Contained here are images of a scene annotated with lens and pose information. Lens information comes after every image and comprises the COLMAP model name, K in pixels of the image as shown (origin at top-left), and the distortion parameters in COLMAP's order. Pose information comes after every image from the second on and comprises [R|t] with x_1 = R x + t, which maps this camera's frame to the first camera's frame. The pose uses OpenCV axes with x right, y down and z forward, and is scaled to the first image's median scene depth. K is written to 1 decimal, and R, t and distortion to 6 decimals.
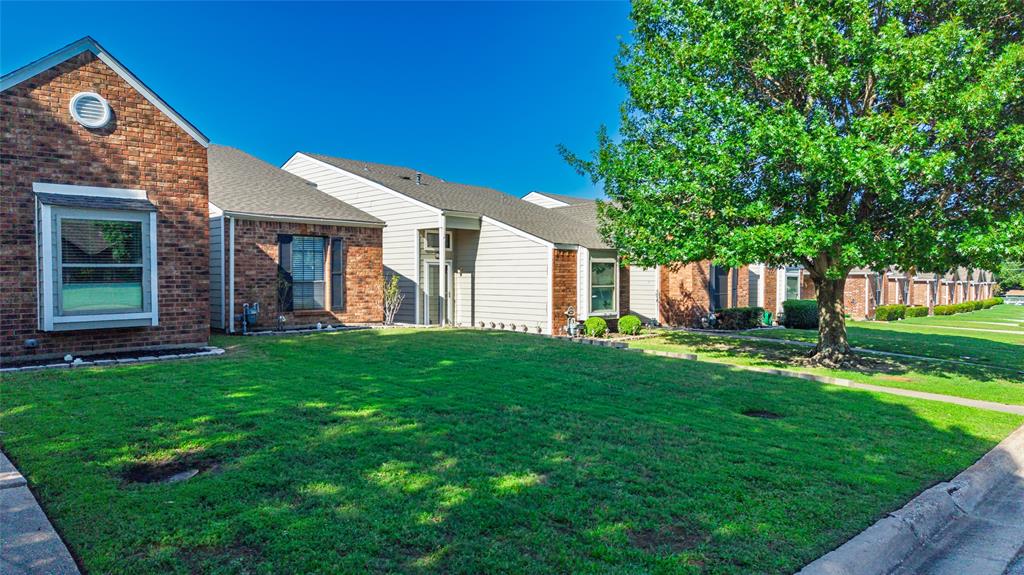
lens RADIAL K [[680.0, 0, 509.3], [0, 680.0, 289.1], [0, 0, 1]] dist [0.036879, -0.037422]
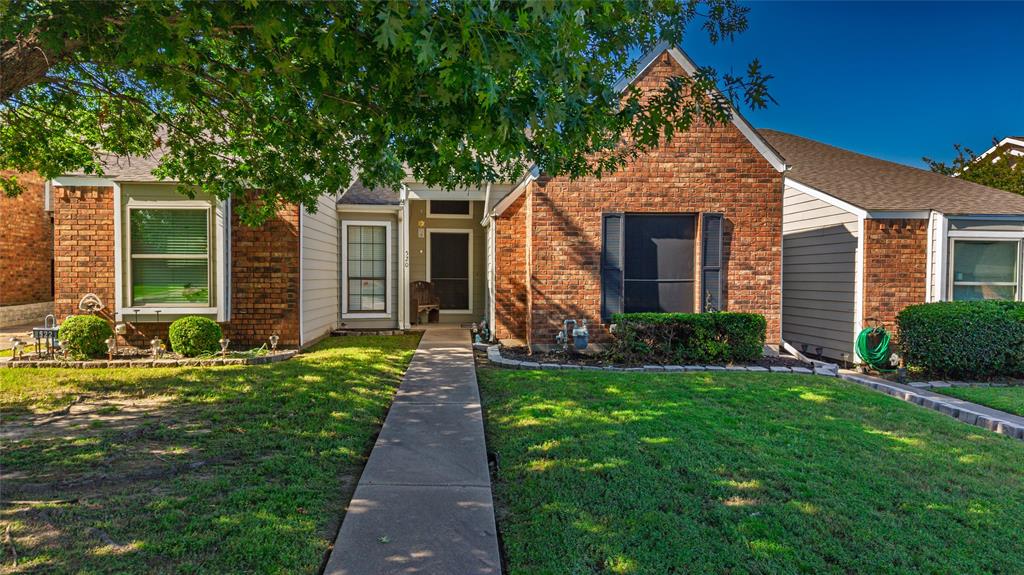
lens RADIAL K [[680.0, 0, 509.3], [0, 680.0, 289.1], [0, 0, 1]] dist [0.036879, -0.037422]
pose [[0.769927, 0.014441, -0.637969, 1.084262], [-0.011871, 0.999895, 0.008307, 0.021925], [0.638022, 0.001177, 0.770017, 1.254384]]
